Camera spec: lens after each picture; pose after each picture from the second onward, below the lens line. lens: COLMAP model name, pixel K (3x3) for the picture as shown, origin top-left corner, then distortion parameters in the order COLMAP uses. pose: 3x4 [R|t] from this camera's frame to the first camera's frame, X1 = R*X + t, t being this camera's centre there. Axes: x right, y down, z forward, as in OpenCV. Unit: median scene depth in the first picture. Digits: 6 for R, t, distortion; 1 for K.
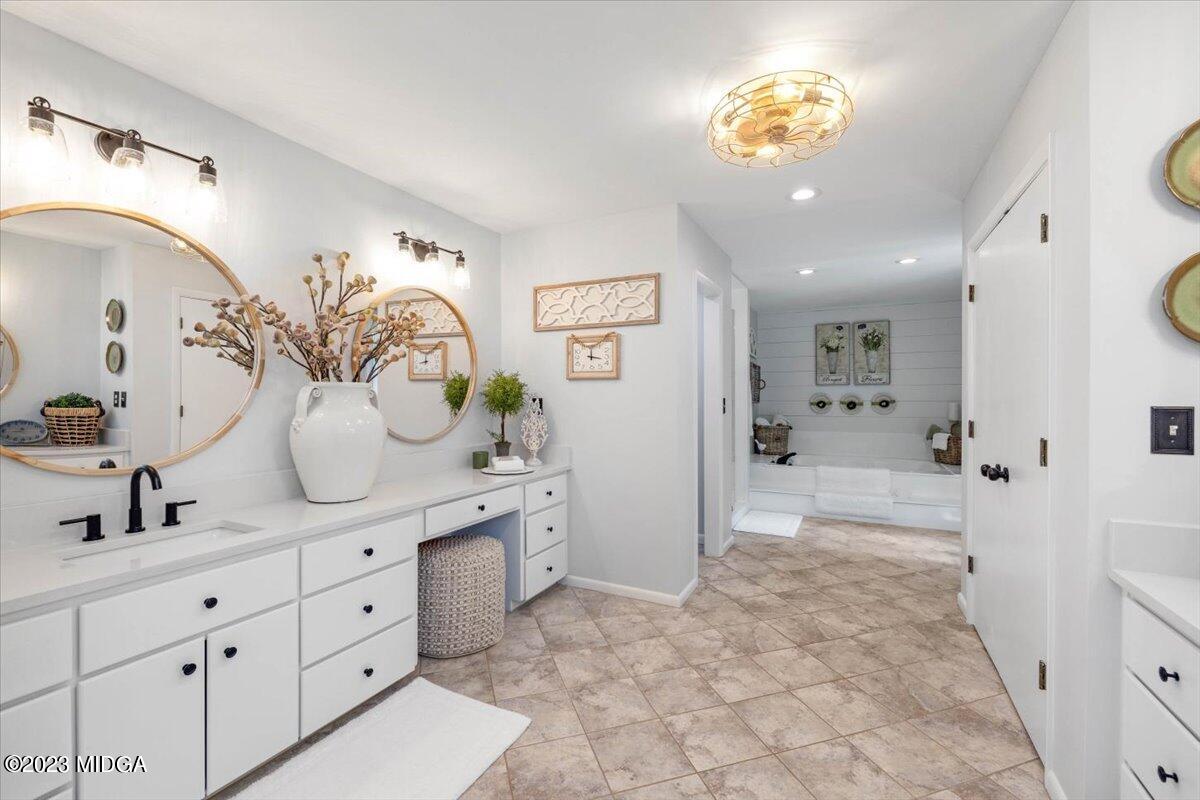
lens RADIAL K [[513.9, 0, 606.0], [0, 513.9, 395.5], [0, 0, 1]] dist [-0.000412, -0.000103]
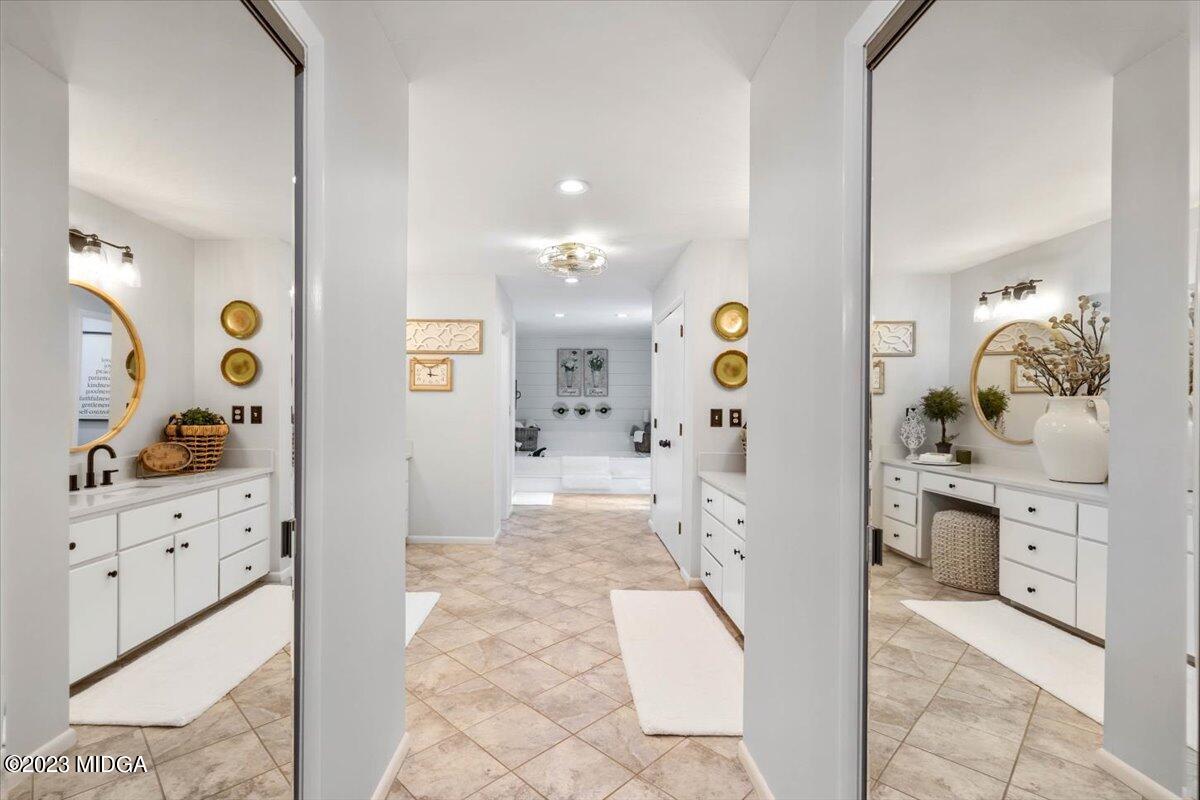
lens RADIAL K [[513.9, 0, 606.0], [0, 513.9, 395.5], [0, 0, 1]] dist [-0.000412, -0.000103]
pose [[0.868562, 0.016332, 0.495312, -0.296041], [-0.008402, 0.999798, -0.018232, 0.002553], [-0.495510, 0.011674, 0.868524, -0.426316]]
